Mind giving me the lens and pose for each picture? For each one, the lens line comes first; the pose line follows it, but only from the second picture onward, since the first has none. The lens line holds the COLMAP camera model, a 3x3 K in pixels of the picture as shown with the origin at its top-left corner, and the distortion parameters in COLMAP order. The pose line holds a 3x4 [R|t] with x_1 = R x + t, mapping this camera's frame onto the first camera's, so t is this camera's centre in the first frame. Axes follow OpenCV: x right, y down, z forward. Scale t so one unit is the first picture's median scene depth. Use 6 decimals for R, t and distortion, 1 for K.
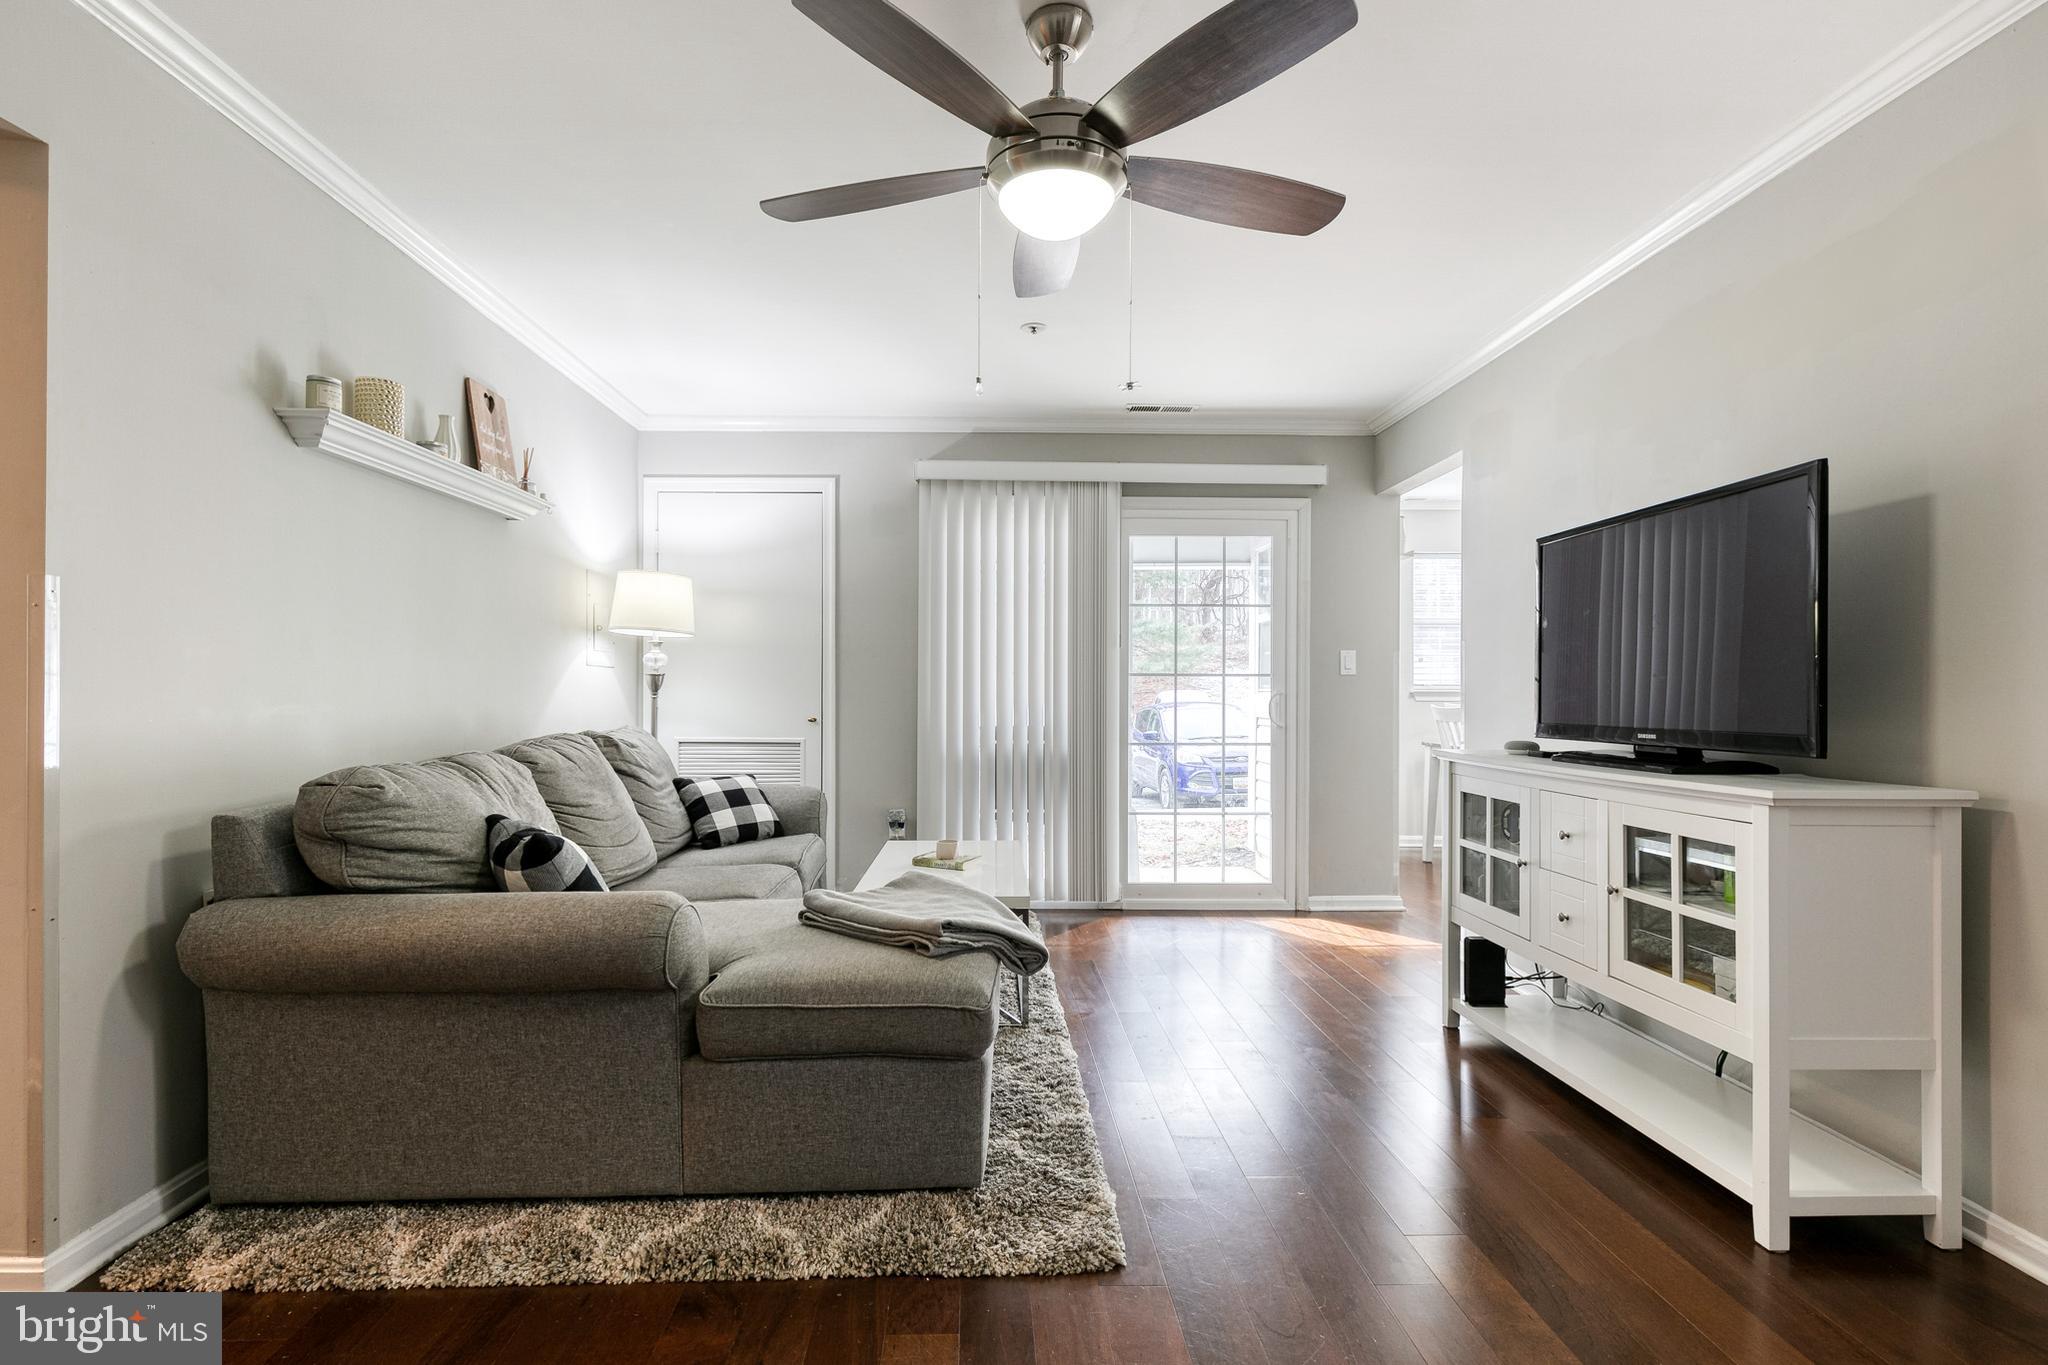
lens RADIAL K [[972.1, 0, 970.0], [0, 972.1, 679.7], [0, 0, 1]] dist [0.005599, -0.001670]
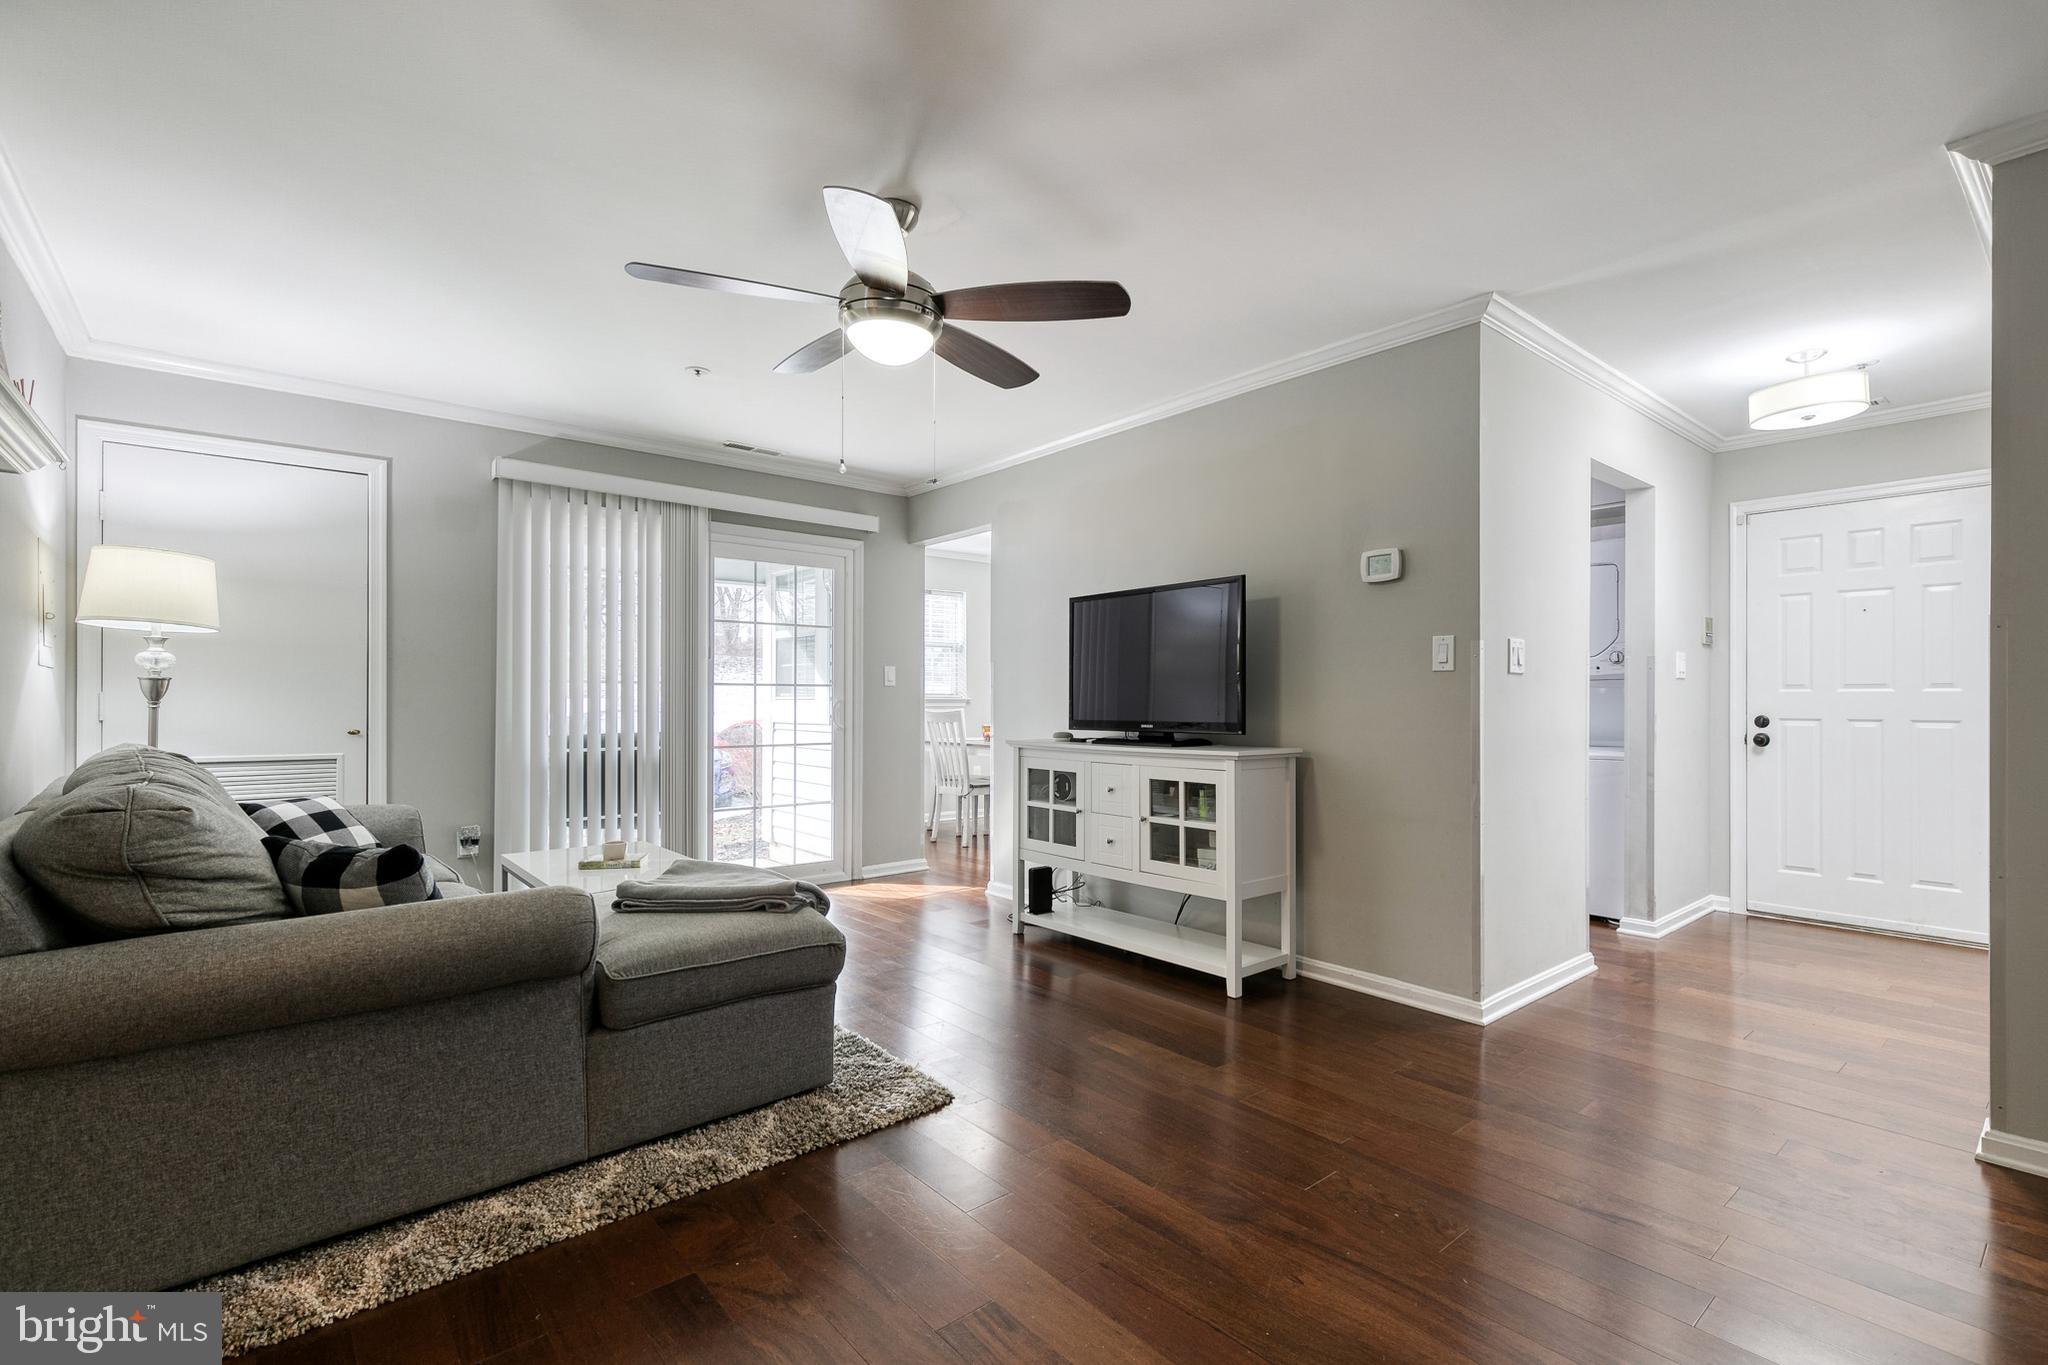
lens RADIAL K [[950.9, 0, 1046.2], [0, 950.9, 677.7], [0, 0, 1]] dist [0.004274, -0.001051]
pose [[0.765794, 0.013959, 0.642934, -0.572887], [-0.006839, 0.999885, -0.013563, -0.000879], [-0.643049, 0.005989, 0.765801, -0.148389]]
